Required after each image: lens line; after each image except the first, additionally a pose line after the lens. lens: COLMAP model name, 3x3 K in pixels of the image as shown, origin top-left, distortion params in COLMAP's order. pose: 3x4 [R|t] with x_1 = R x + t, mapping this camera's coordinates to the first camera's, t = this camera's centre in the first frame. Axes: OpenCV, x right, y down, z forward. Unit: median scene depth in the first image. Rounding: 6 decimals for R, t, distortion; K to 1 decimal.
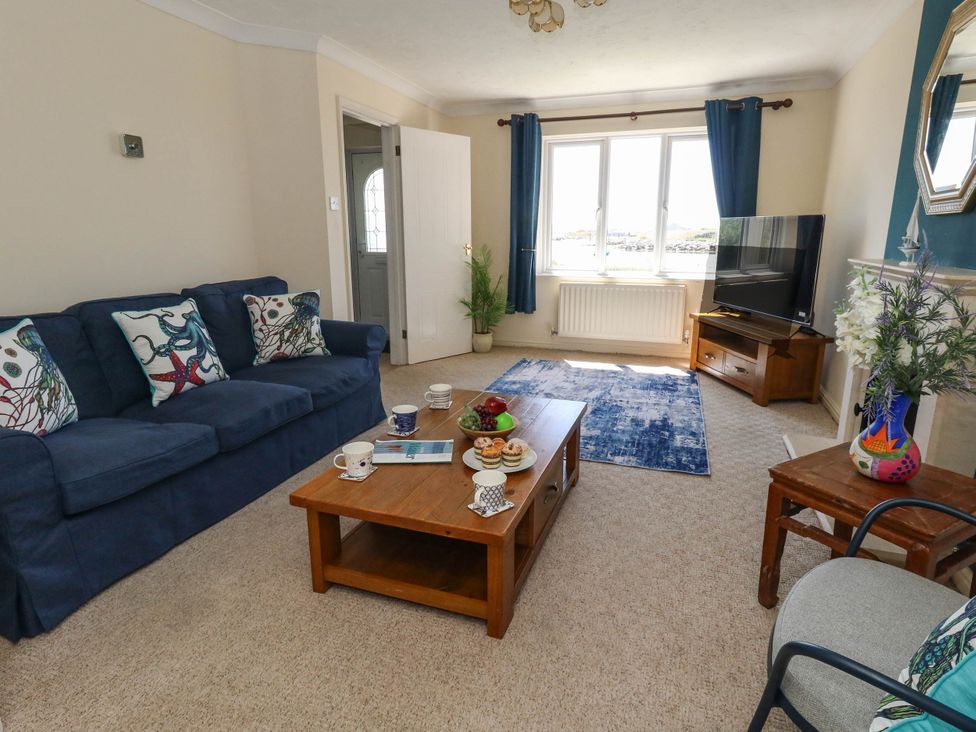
lens RADIAL K [[527.4, 0, 492.5], [0, 527.4, 368.0], [0, 0, 1]] dist [0.001940, -0.003241]
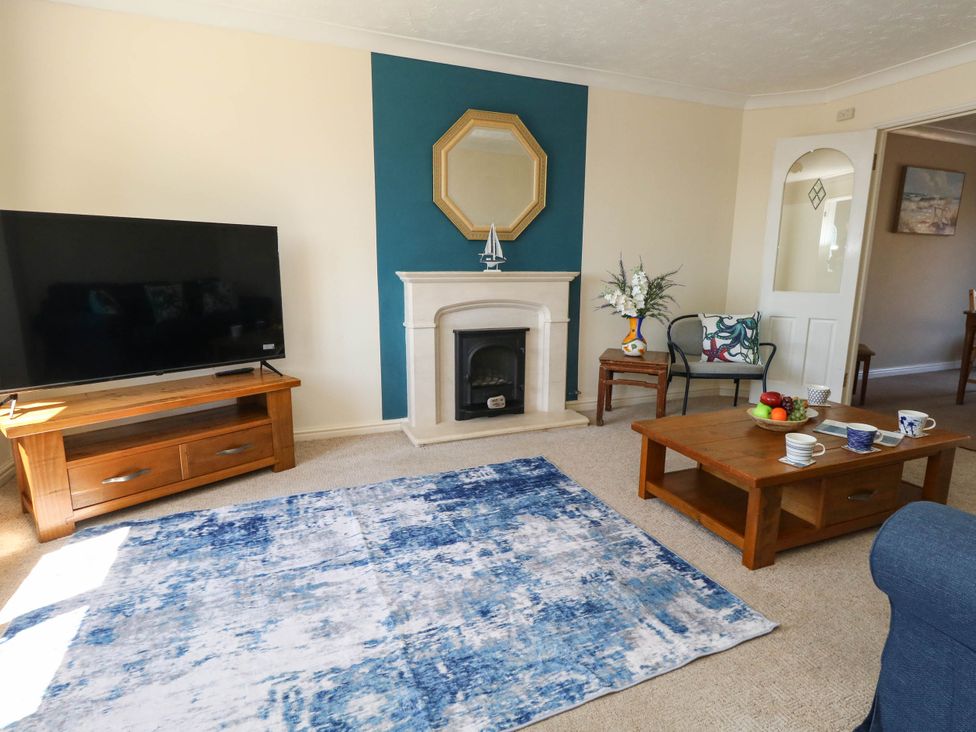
lens RADIAL K [[527.4, 0, 486.0], [0, 527.4, 365.3], [0, 0, 1]] dist [0.001940, -0.003241]
pose [[-0.660670, -0.152949, 0.734930, -0.287811], [0.174789, 0.920772, 0.348753, -0.351961], [-0.730044, 0.358868, -0.581592, 1.427848]]
